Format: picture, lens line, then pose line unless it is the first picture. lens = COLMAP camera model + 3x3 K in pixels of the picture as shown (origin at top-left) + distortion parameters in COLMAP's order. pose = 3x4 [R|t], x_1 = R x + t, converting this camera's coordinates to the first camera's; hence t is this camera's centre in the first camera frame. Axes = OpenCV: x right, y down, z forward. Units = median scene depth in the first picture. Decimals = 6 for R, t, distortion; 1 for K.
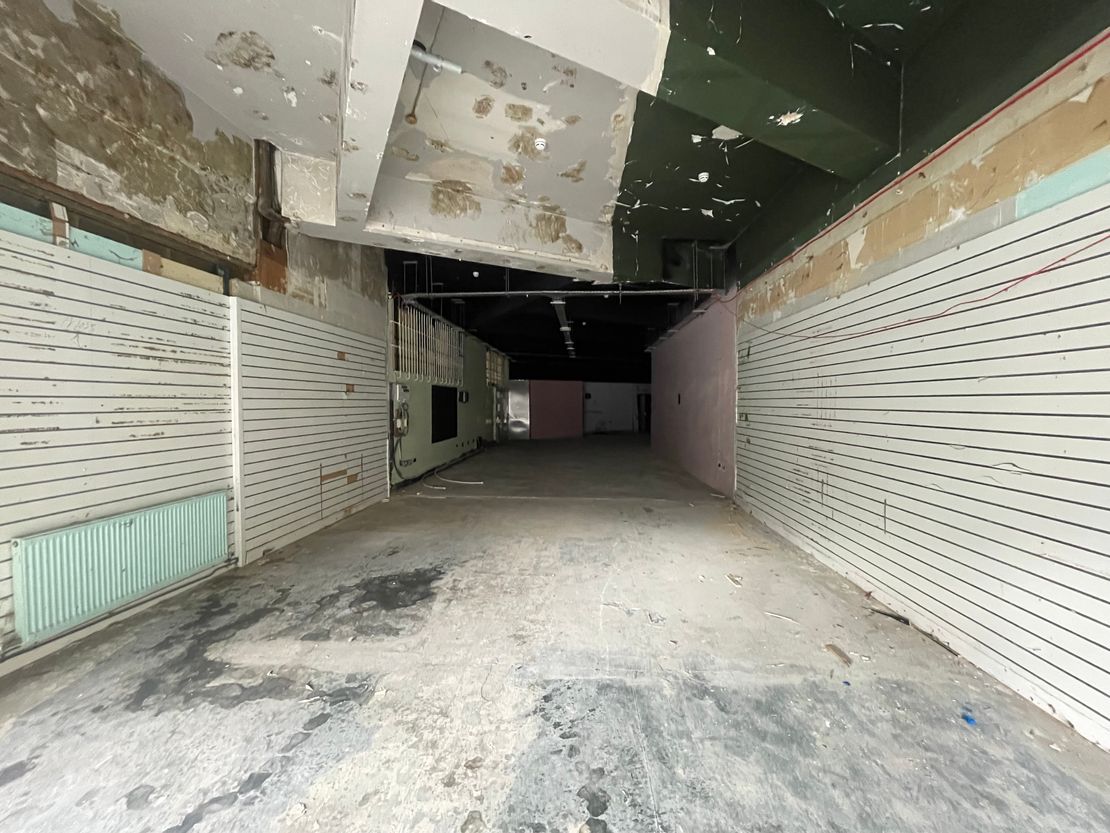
lens RADIAL K [[446.9, 0, 553.9], [0, 446.9, 414.4], [0, 0, 1]] dist [-0.010074, 0.000626]
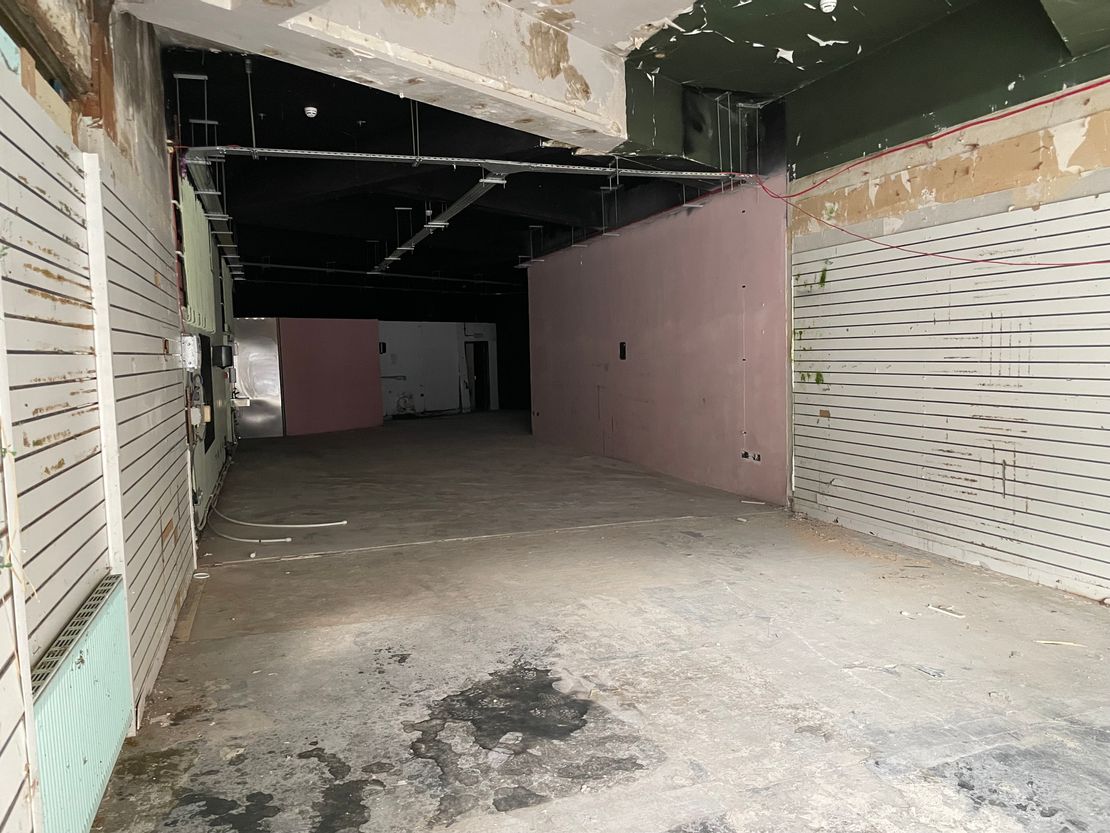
lens RADIAL K [[839.5, 0, 551.9], [0, 839.5, 411.3], [0, 0, 1]] dist [0.052722, -0.067298]
pose [[0.922722, -0.051199, 0.382051, -0.565347], [0.036256, 0.998273, 0.046217, -0.022235], [-0.383758, -0.028793, 0.922985, 0.012029]]
